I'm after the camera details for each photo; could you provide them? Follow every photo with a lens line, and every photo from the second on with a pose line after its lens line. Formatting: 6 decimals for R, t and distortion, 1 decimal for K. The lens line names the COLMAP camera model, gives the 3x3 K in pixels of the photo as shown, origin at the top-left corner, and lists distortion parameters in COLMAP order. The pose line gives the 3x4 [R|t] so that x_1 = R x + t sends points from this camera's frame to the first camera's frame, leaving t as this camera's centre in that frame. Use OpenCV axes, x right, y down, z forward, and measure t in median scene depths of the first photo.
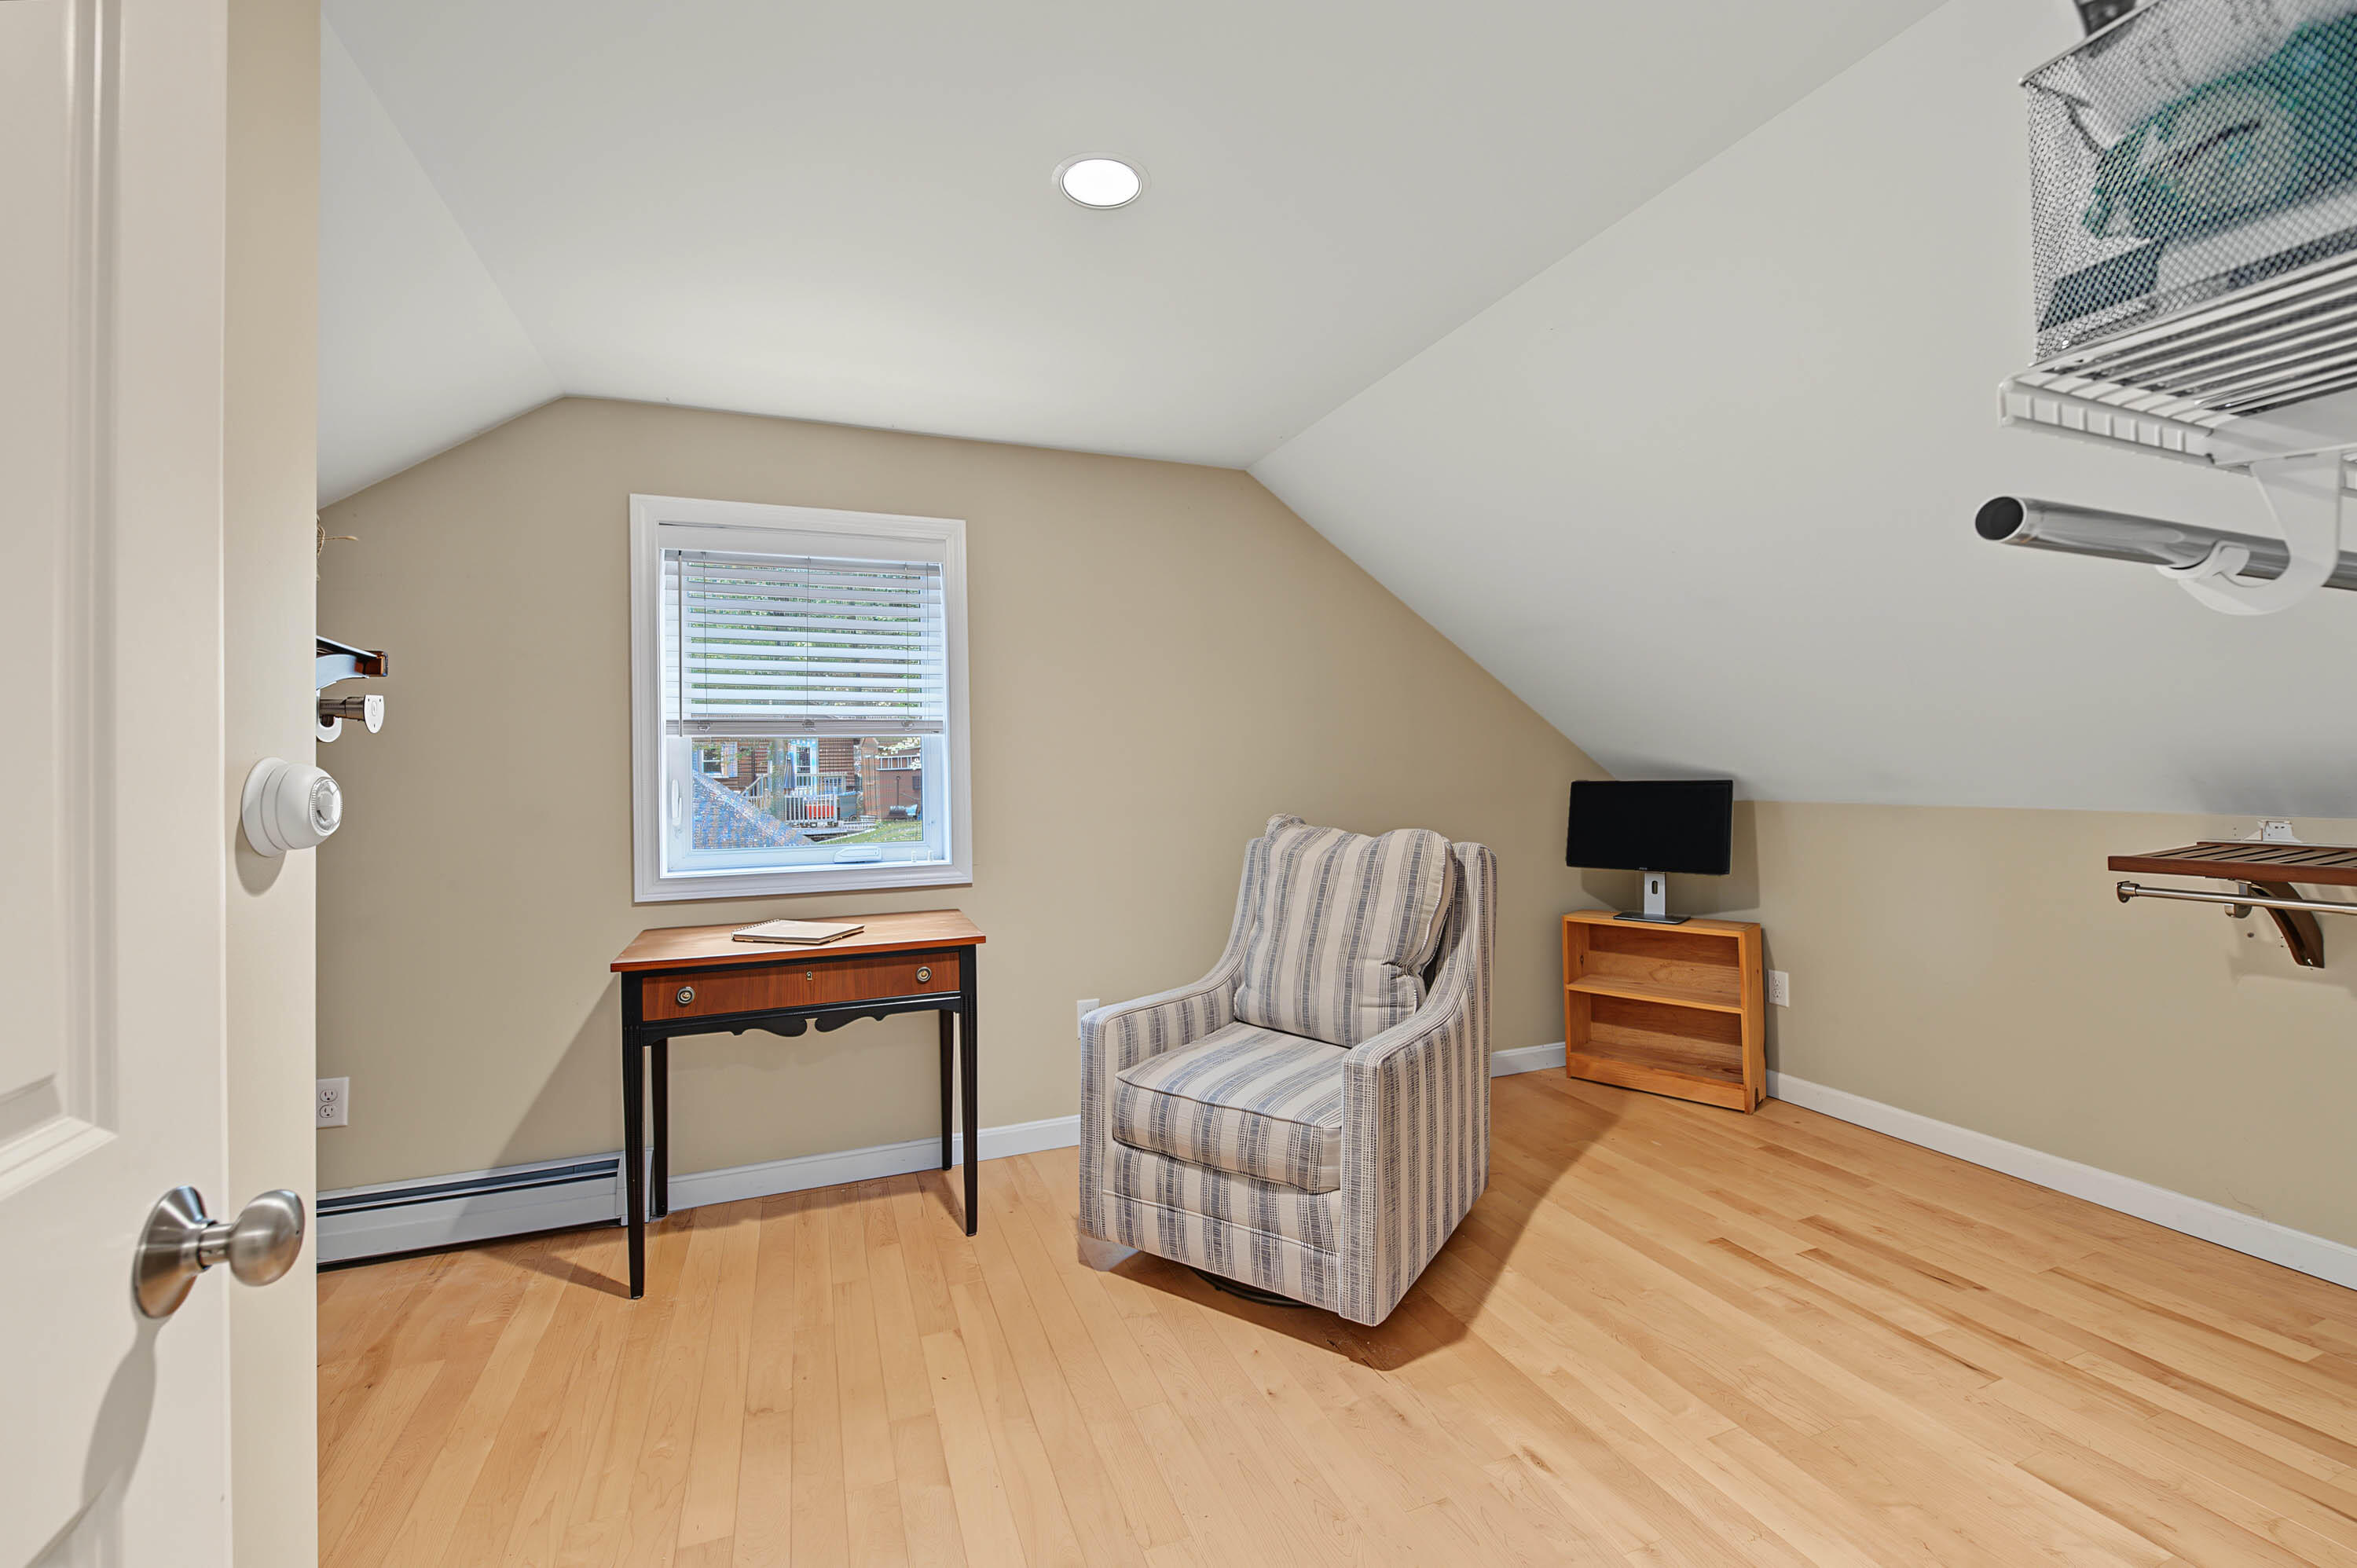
lens RADIAL K [[935.3, 0, 1182.9], [0, 935.3, 780.4], [0, 0, 1]] dist [-0.002683, -0.000506]
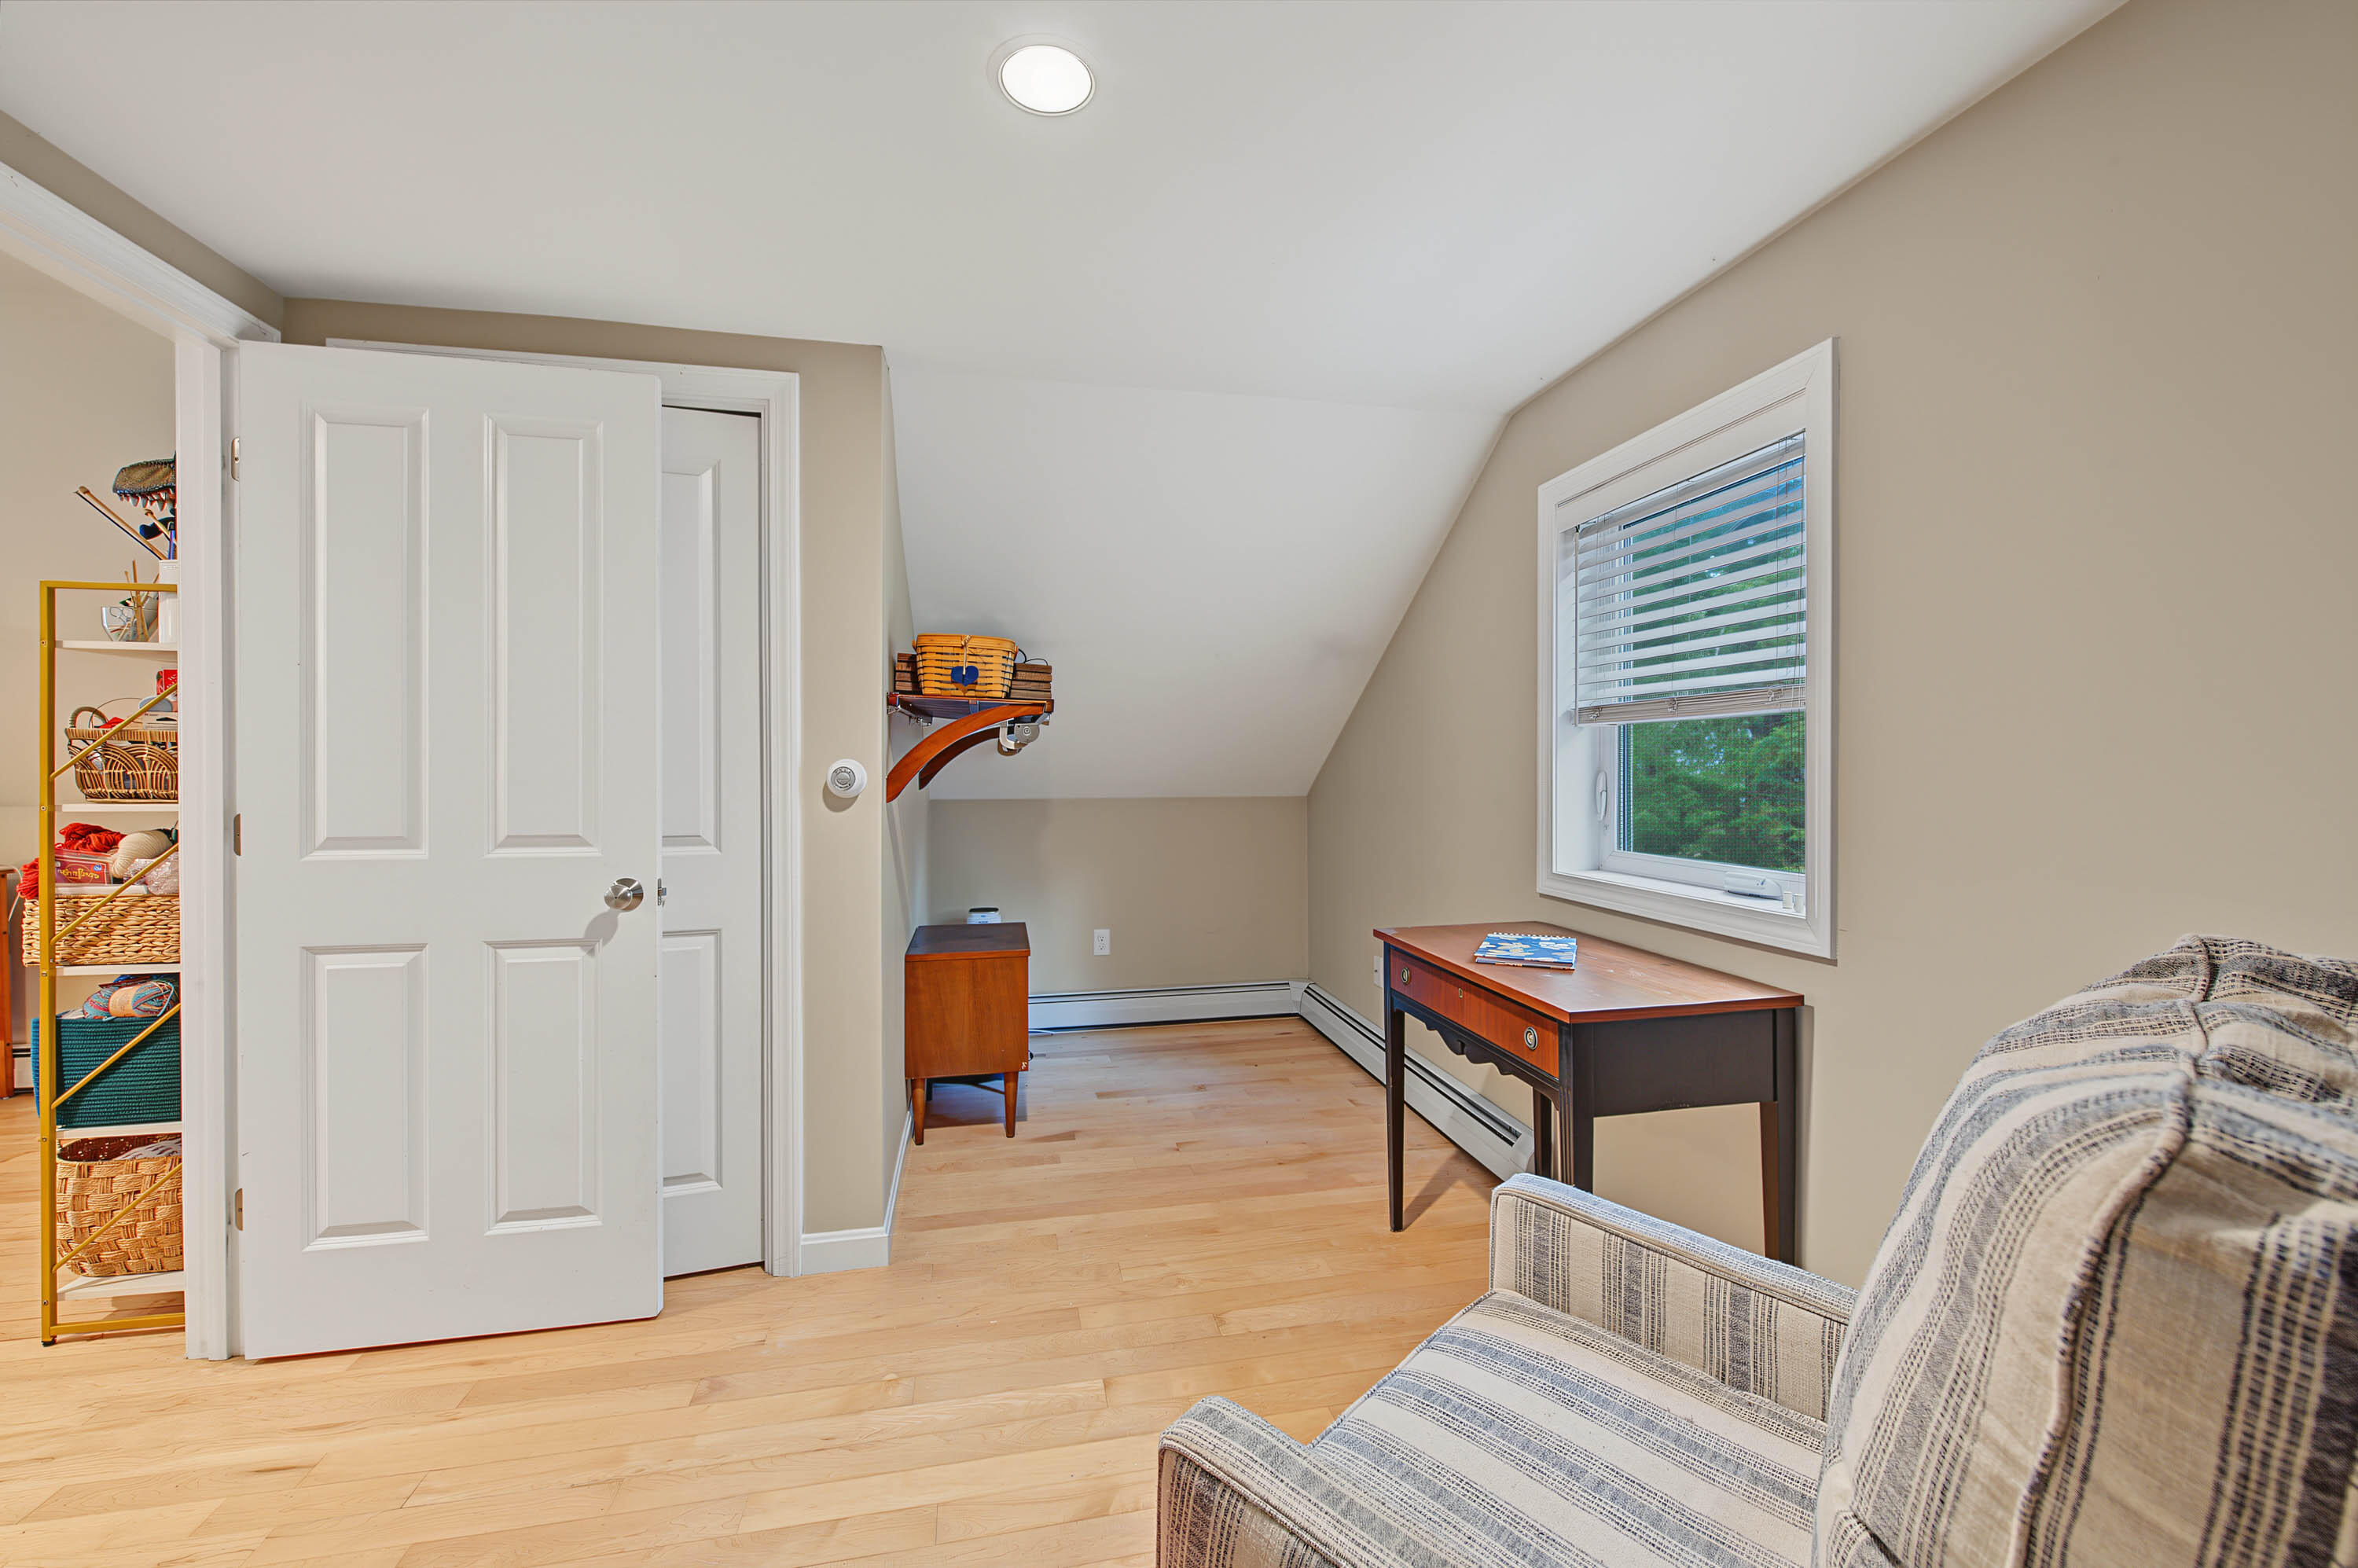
lens RADIAL K [[935.7, 0, 1183.4], [0, 935.7, 780.4], [0, 0, 1]] dist [-0.002683, -0.000506]
pose [[-0.170884, 0.028339, -0.984884, 0.506391], [-0.008991, 0.999500, 0.030319, -0.019564], [0.985250, 0.014036, -0.170544, 0.856684]]
